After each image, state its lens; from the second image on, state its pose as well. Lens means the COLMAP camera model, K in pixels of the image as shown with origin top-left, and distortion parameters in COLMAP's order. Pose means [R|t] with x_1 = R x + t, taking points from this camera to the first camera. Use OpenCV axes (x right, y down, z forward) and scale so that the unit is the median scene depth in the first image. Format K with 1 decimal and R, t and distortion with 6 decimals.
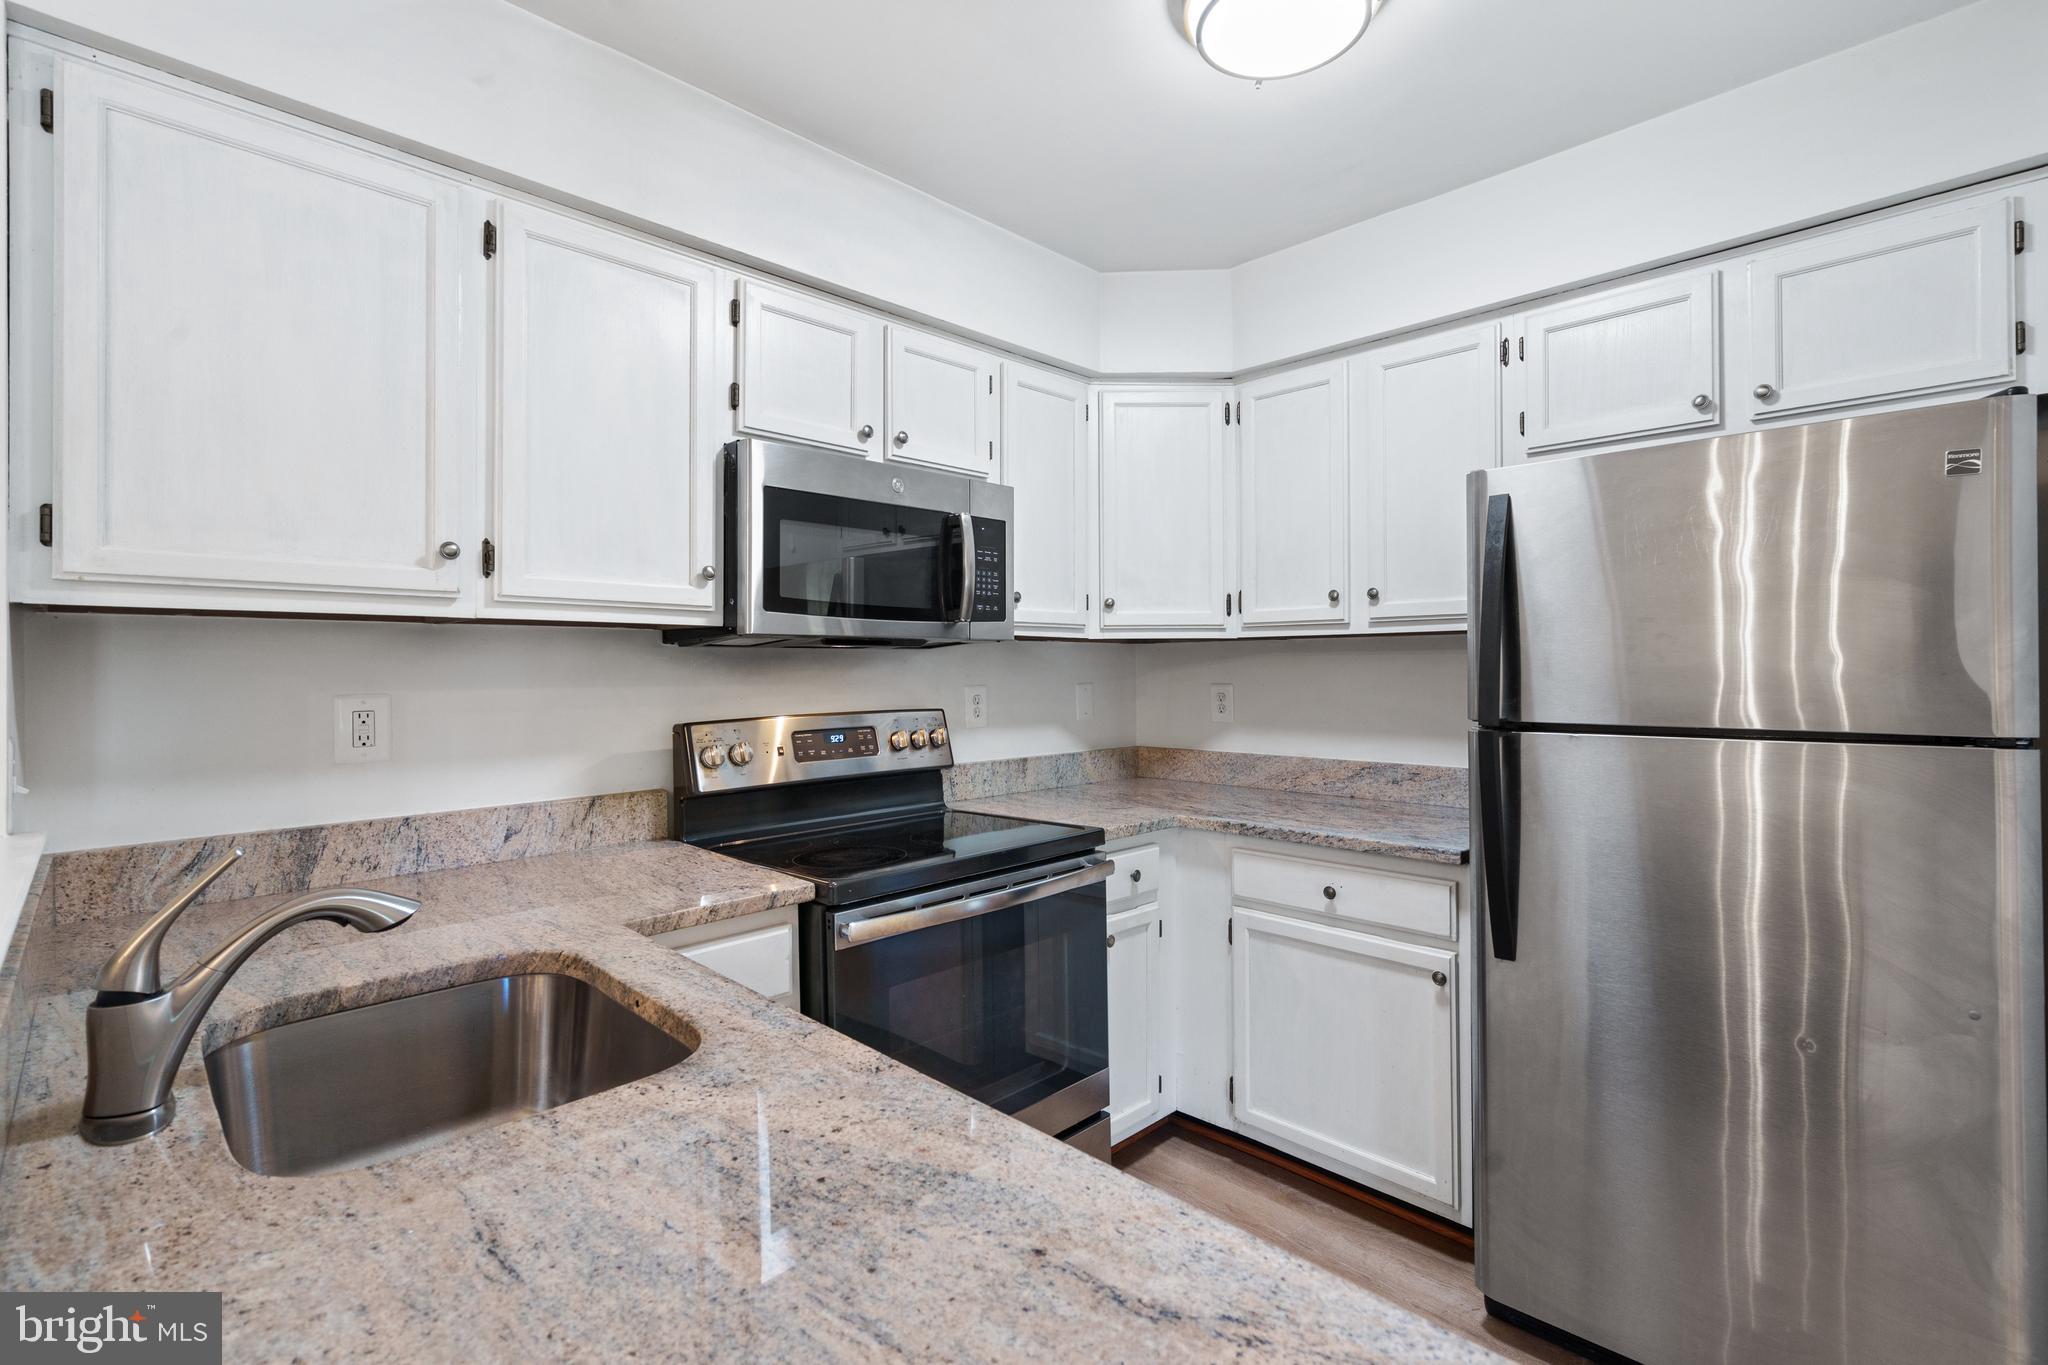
lens RADIAL K [[927.6, 0, 1032.6], [0, 927.6, 674.0], [0, 0, 1]] dist [-0.007170, 0.002619]
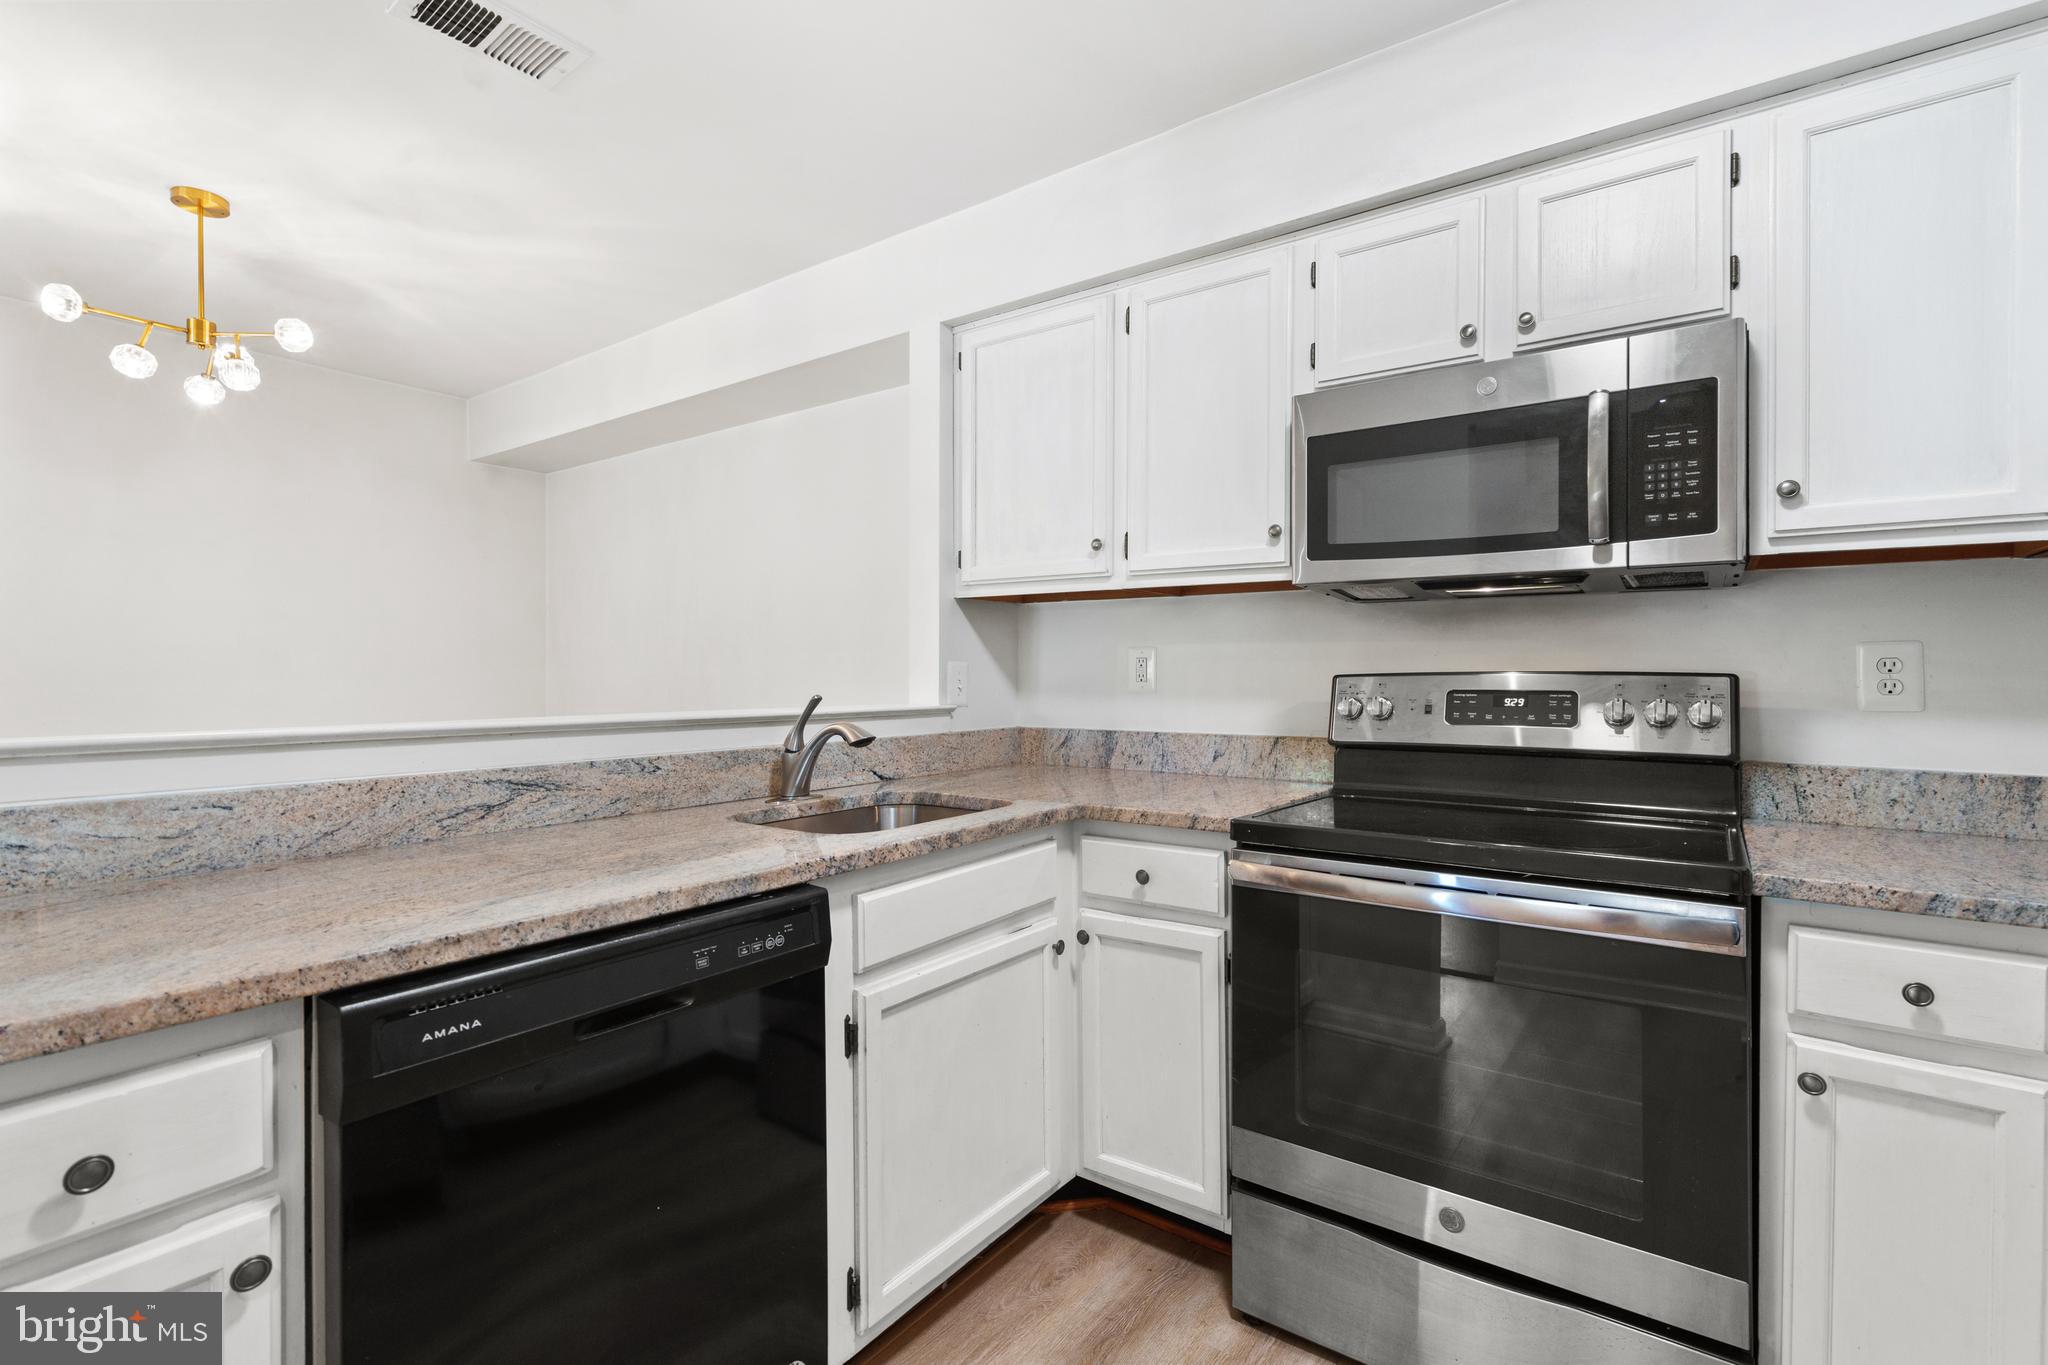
lens RADIAL K [[927.6, 0, 1031.2], [0, 927.6, 668.5], [0, 0, 1]] dist [-0.007170, 0.002619]
pose [[0.152332, 0.001210, -0.988329, 0.613363], [-0.012033, 0.999927, -0.000631, 0.050705], [0.988256, 0.011989, 0.152335, 0.498435]]
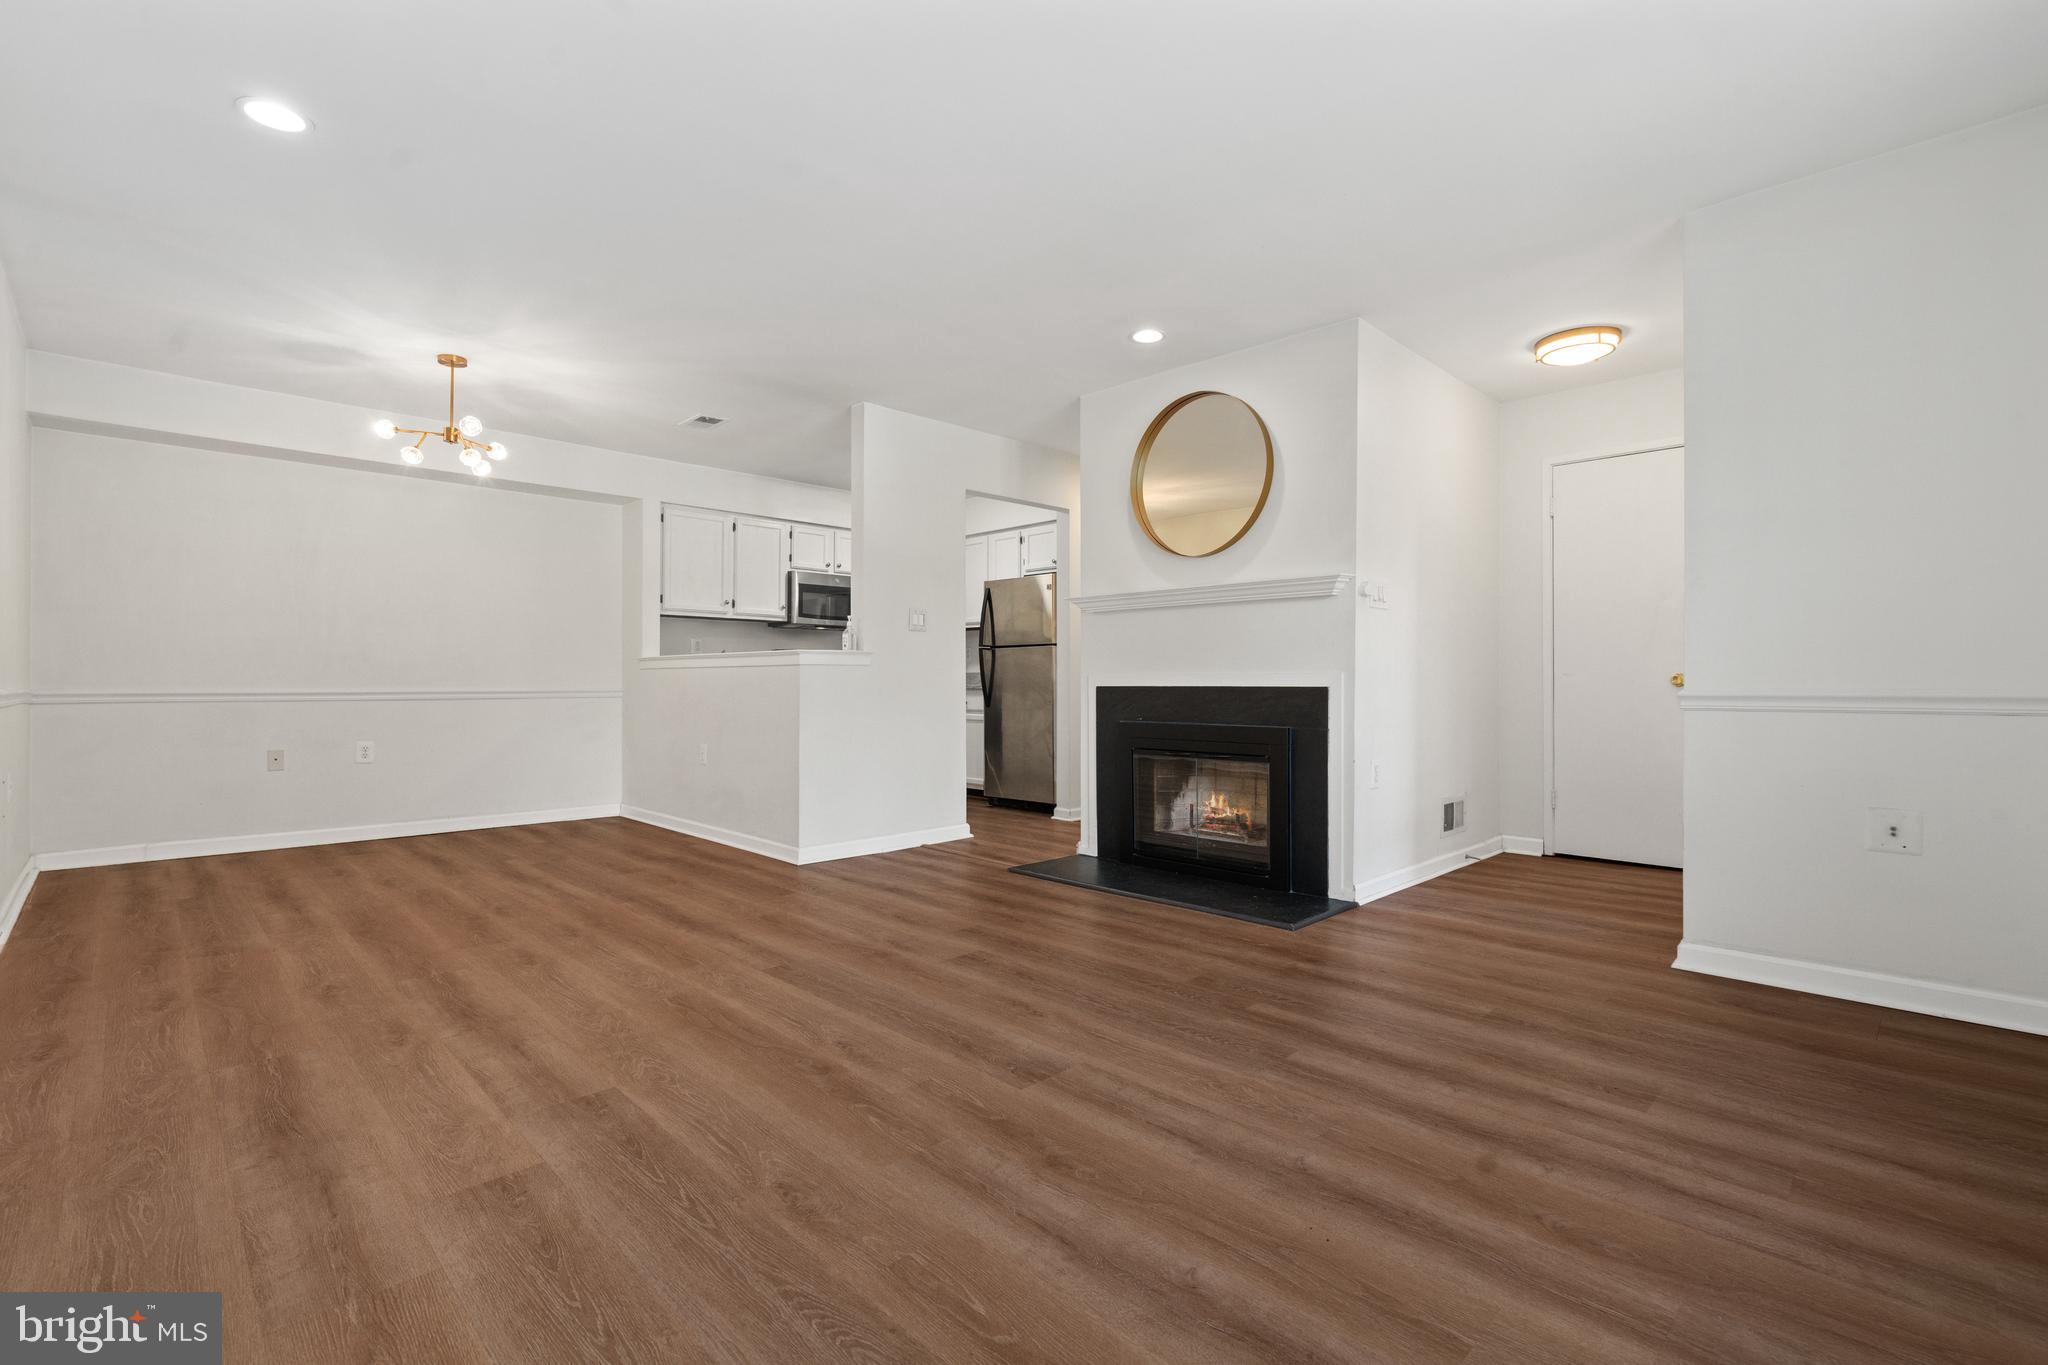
lens RADIAL K [[927.6, 0, 1037.8], [0, 927.6, 688.4], [0, 0, 1]] dist [-0.007170, 0.002619]
pose [[0.999991, 0.003648, -0.002155, 0.610477], [-0.003658, 0.999982, -0.004766, 0.209424], [0.002138, 0.004774, 0.999986, -2.445097]]
